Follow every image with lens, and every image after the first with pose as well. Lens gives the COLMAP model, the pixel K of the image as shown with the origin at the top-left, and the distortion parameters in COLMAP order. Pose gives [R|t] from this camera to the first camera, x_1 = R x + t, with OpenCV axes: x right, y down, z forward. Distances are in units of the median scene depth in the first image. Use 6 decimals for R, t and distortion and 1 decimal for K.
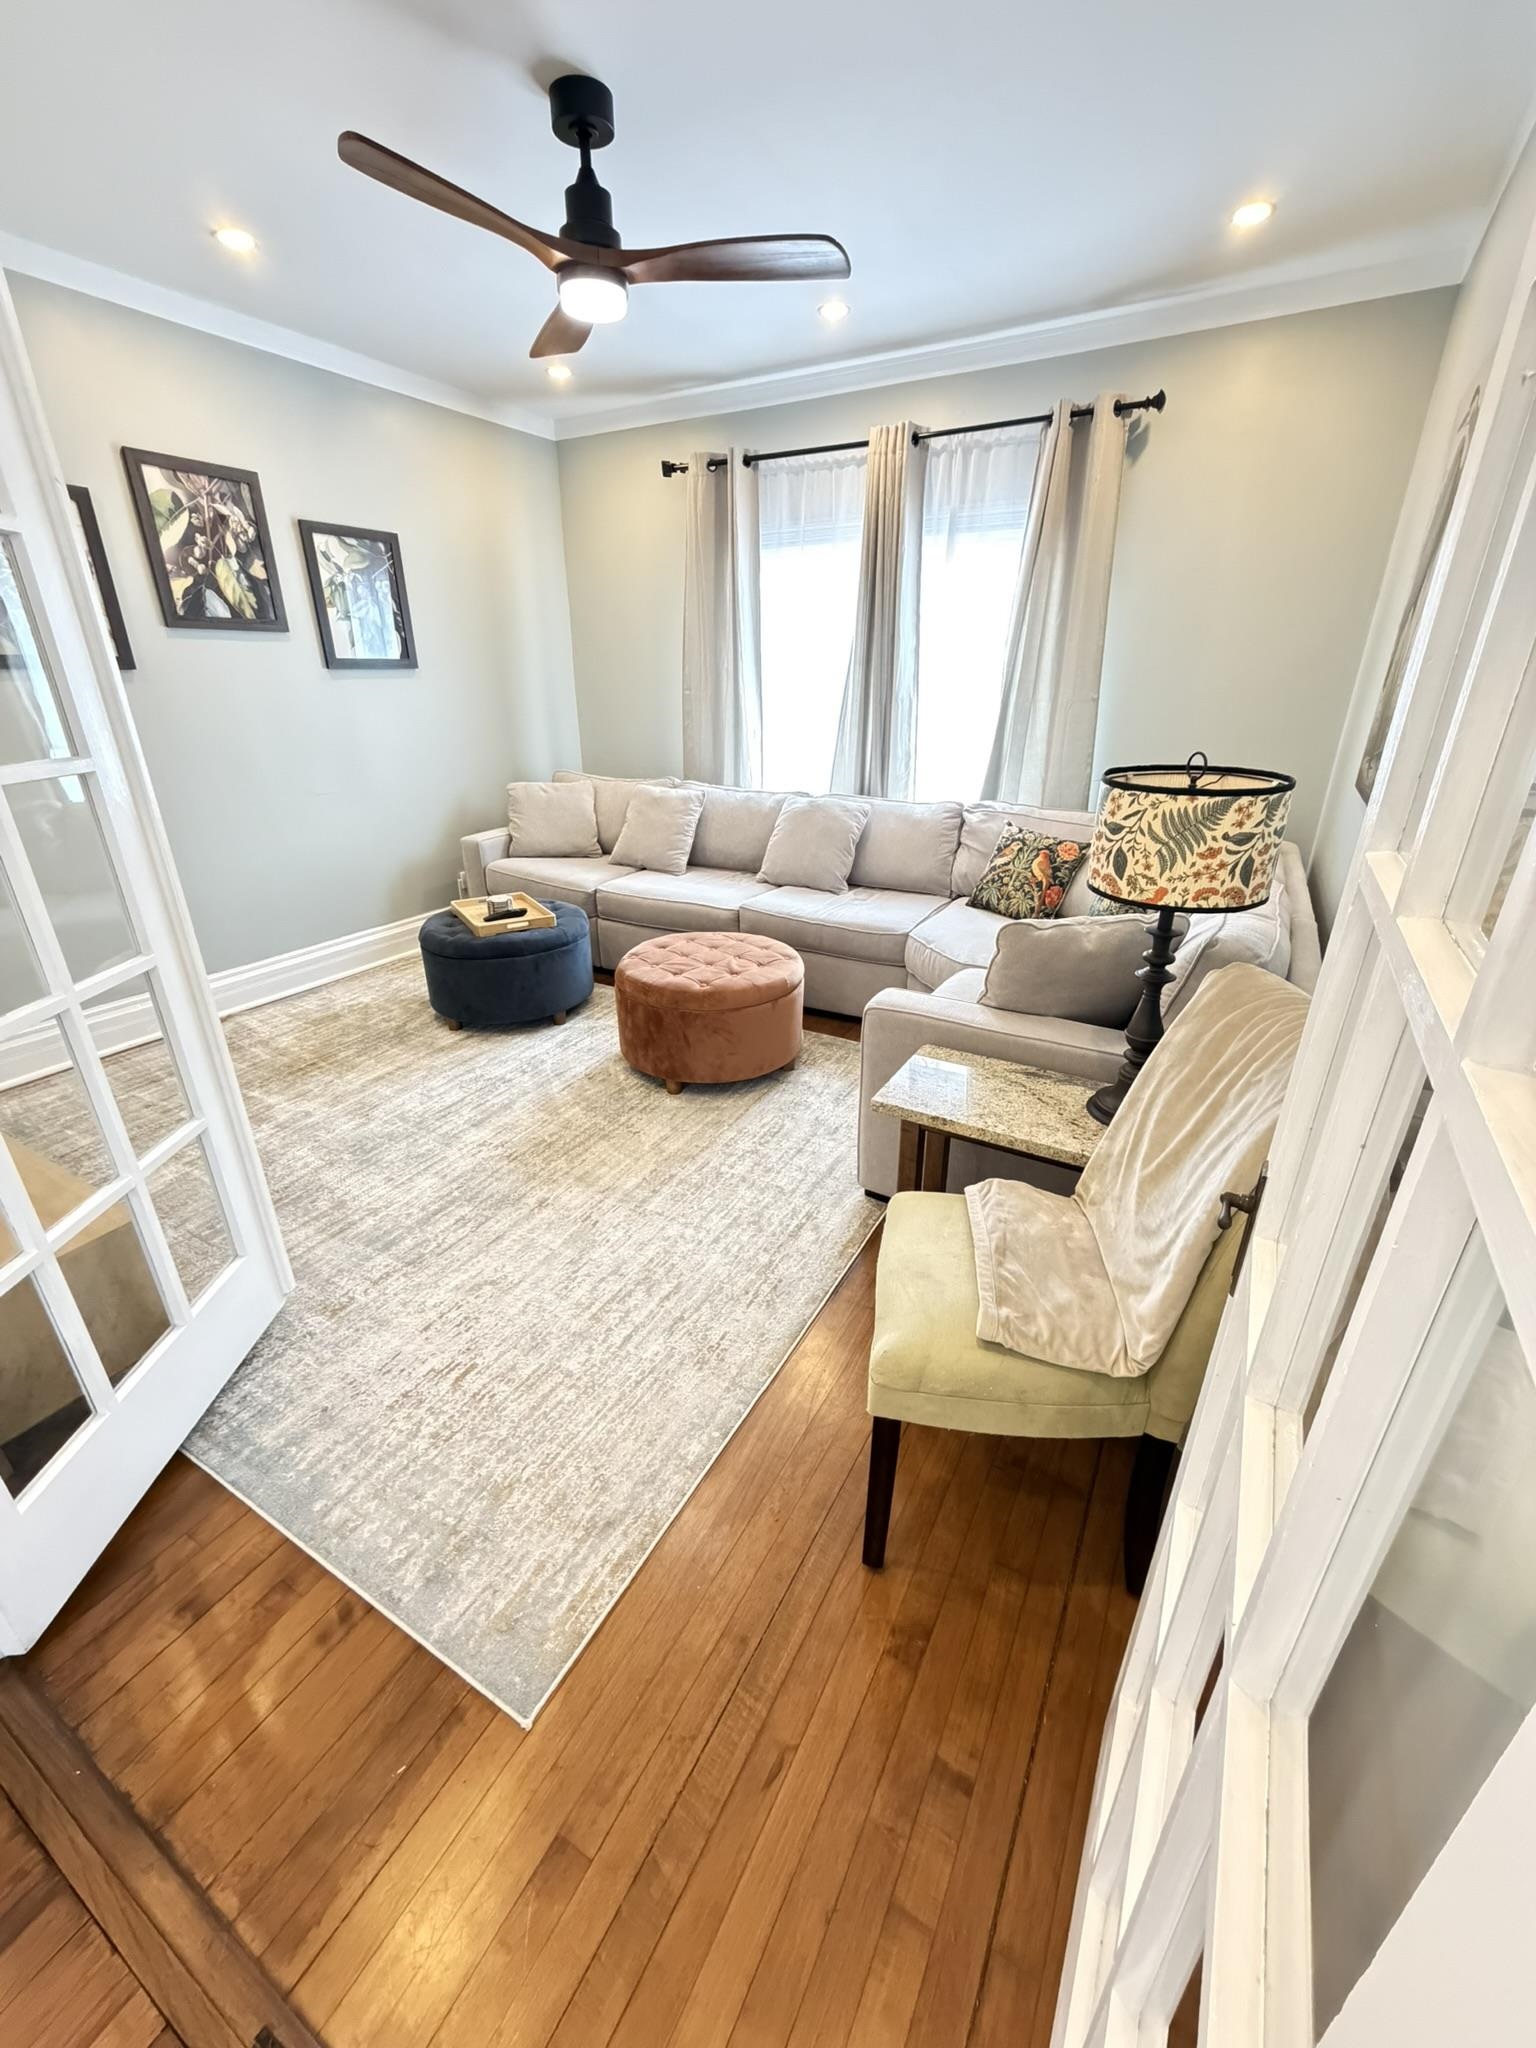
lens RADIAL K [[809.7, 0, 768.0], [0, 809.7, 1024.0], [0, 0, 1]] dist [0.000361, -0.000334]
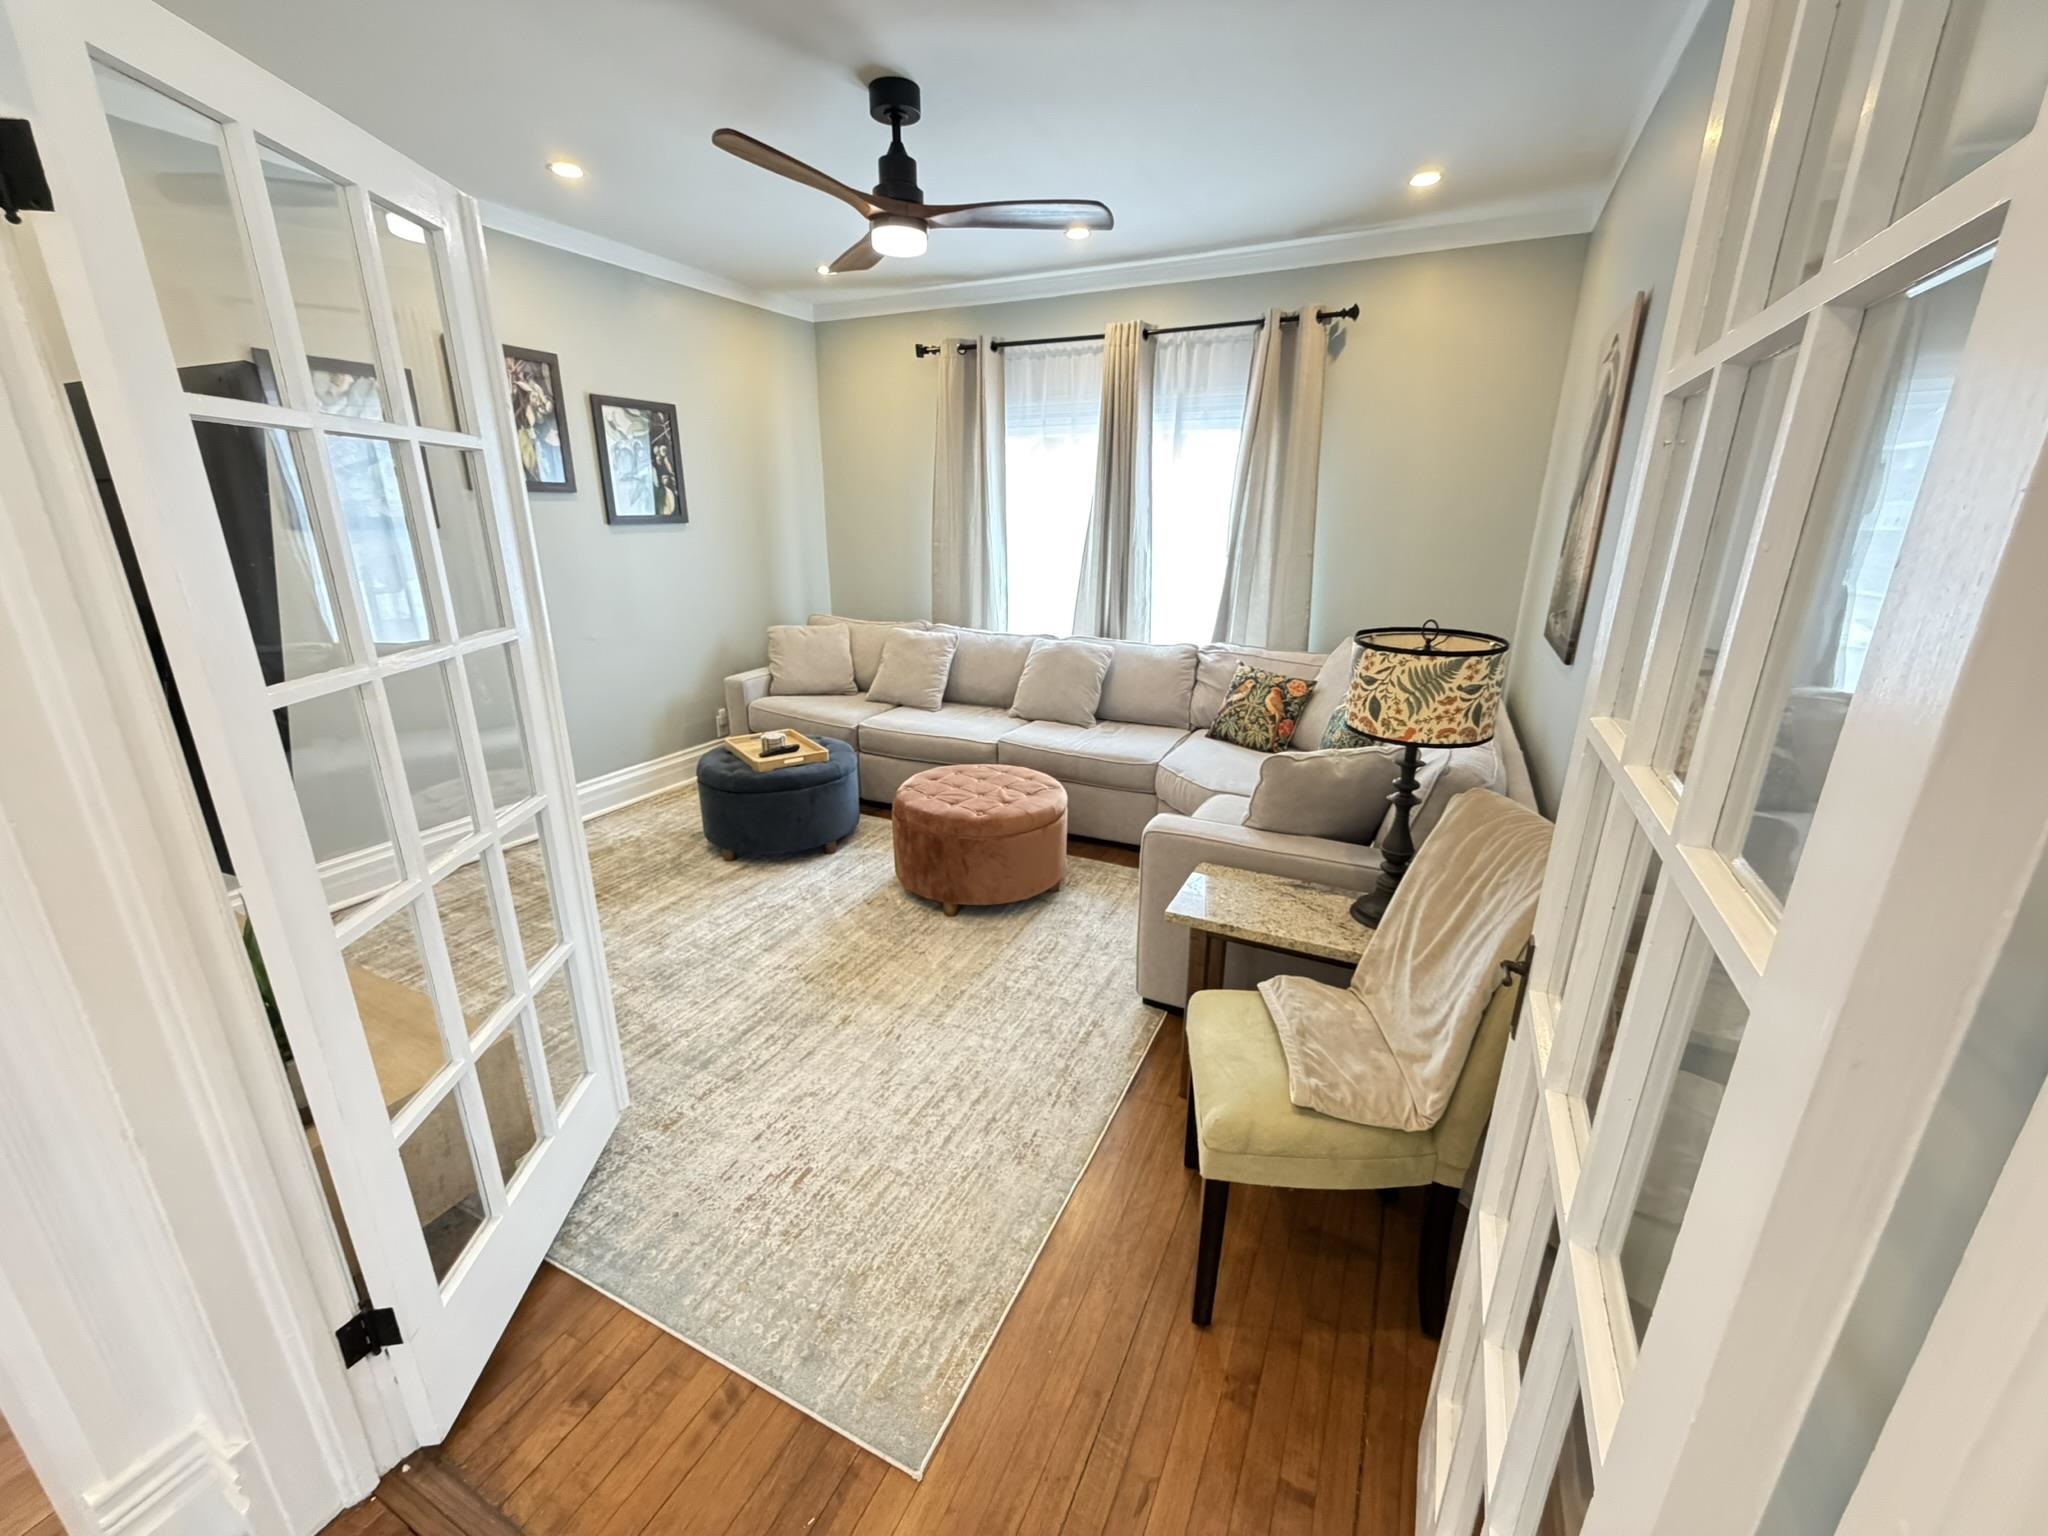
lens RADIAL K [[812.9, 0, 1021.4], [0, 812.9, 774.2], [0, 0, 1]] dist [-0.000506, -0.000179]
pose [[0.998148, -0.014181, 0.059163, -0.110282], [0.019723, 0.995362, -0.094158, 0.003764], [-0.057554, 0.095151, 0.993798, -0.115902]]
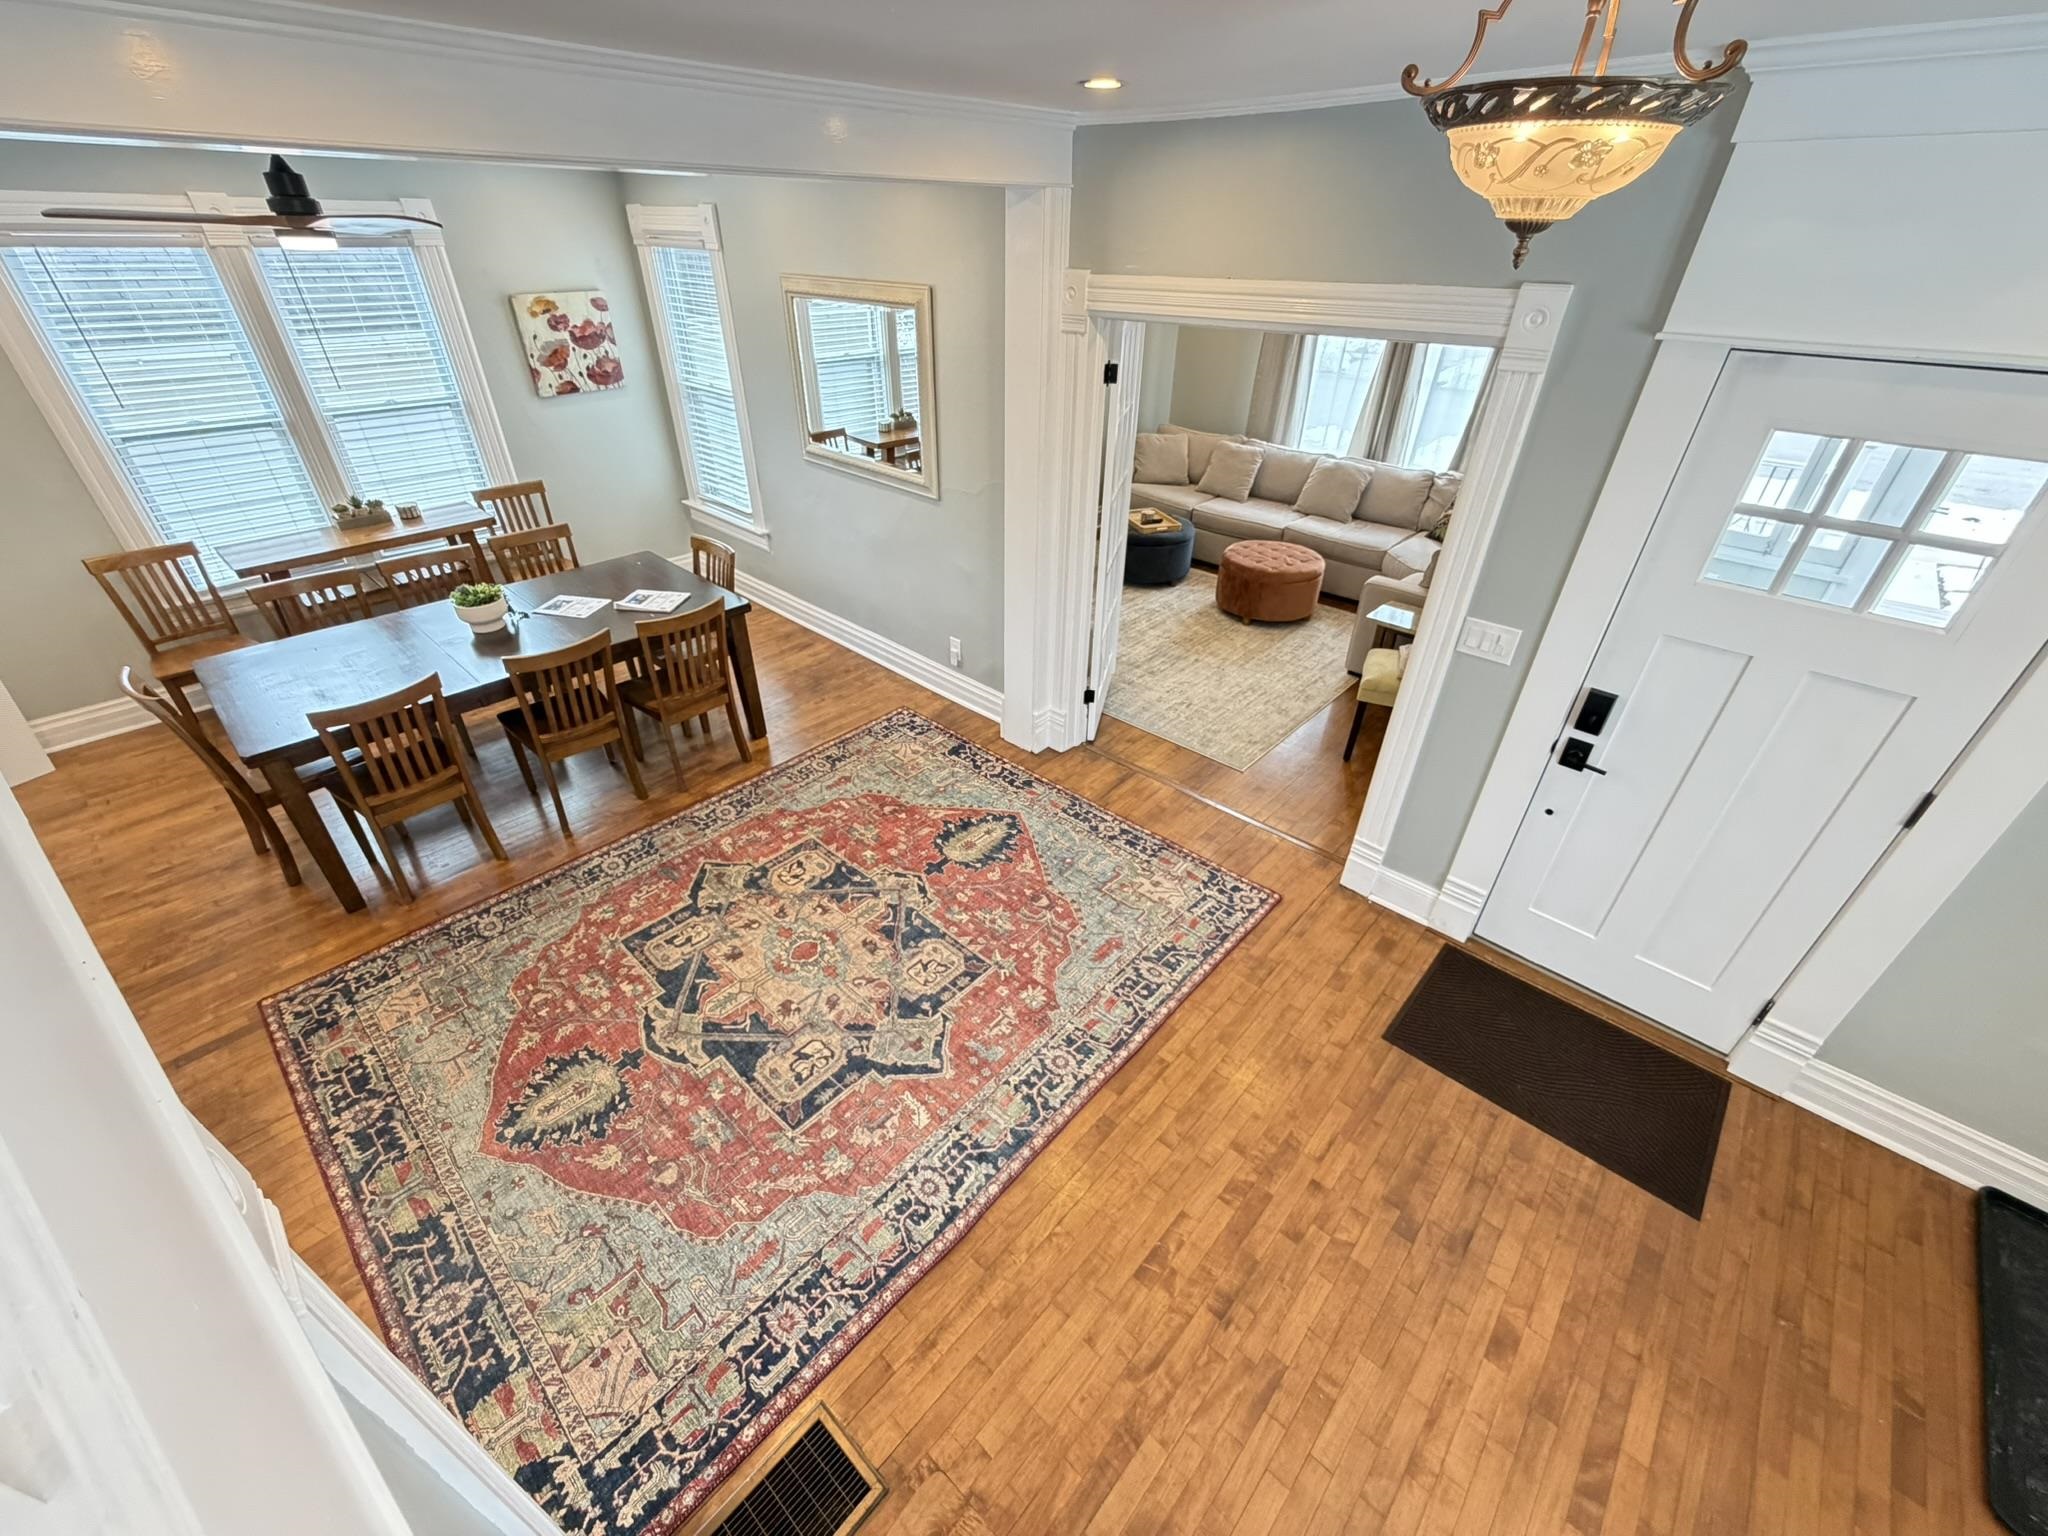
lens RADIAL K [[819.9, 0, 1014.8], [0, 819.9, 770.5], [0, 0, 1]] dist [0.000786, 0.000202]
pose [[0.972940, 0.134522, -0.187863, -0.315552], [-0.099934, 0.978058, 0.182798, 0.161730], [0.208331, -0.159077, 0.965035, -1.420321]]
